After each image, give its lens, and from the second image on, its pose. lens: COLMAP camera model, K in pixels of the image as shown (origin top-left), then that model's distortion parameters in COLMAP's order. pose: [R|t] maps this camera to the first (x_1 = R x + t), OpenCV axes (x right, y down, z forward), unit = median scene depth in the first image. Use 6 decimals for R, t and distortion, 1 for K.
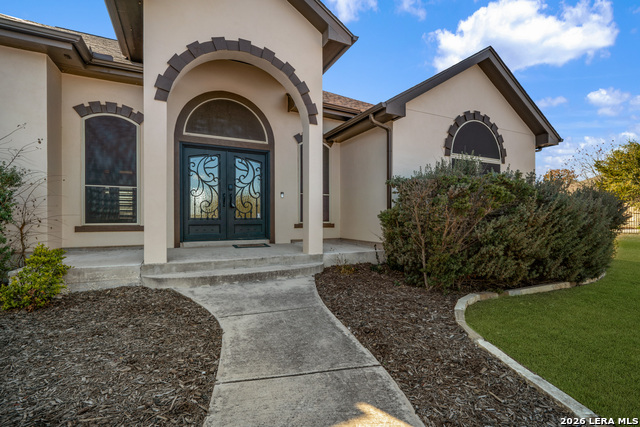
lens RADIAL K [[286.1, 0, 320.0], [0, 286.1, 213.5], [0, 0, 1]] dist [-0.000627, -0.000054]
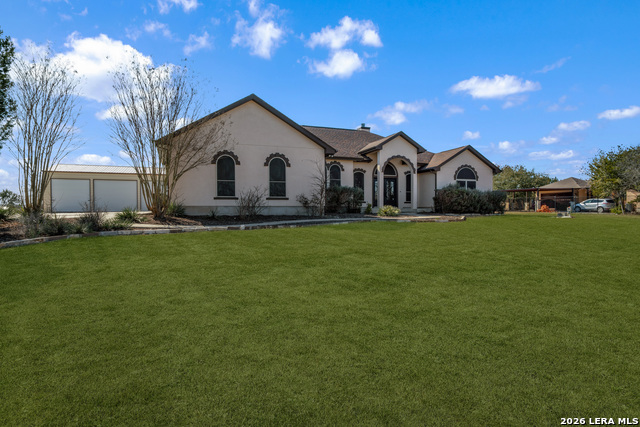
lens RADIAL K [[390.4, 0, 320.0], [0, 390.4, 213.5], [0, 0, 1]] dist [-0.001125, -0.000429]
pose [[0.996235, -0.000585, -0.086686, -0.682850], [0.001314, 0.999964, 0.008351, 0.134153], [0.086678, -0.008434, 0.996201, -3.505416]]
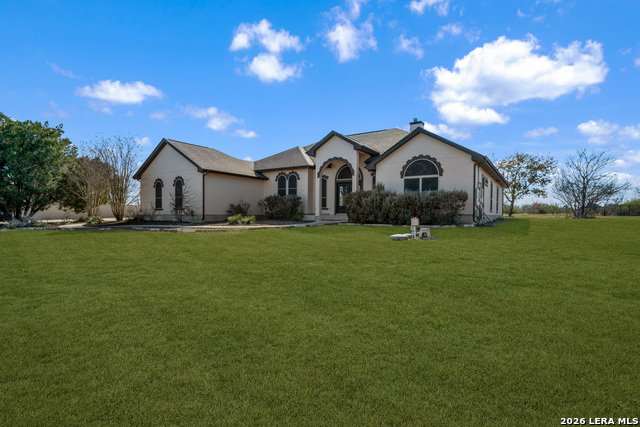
lens RADIAL K [[321.2, 0, 320.0], [0, 321.2, 213.5], [0, 0, 1]] dist [-0.000359, -0.000028]
pose [[0.494807, 0.004913, -0.868989, 2.450355], [0.001239, 0.999979, 0.006359, 0.071931], [0.869002, -0.004223, 0.494791, -0.913407]]
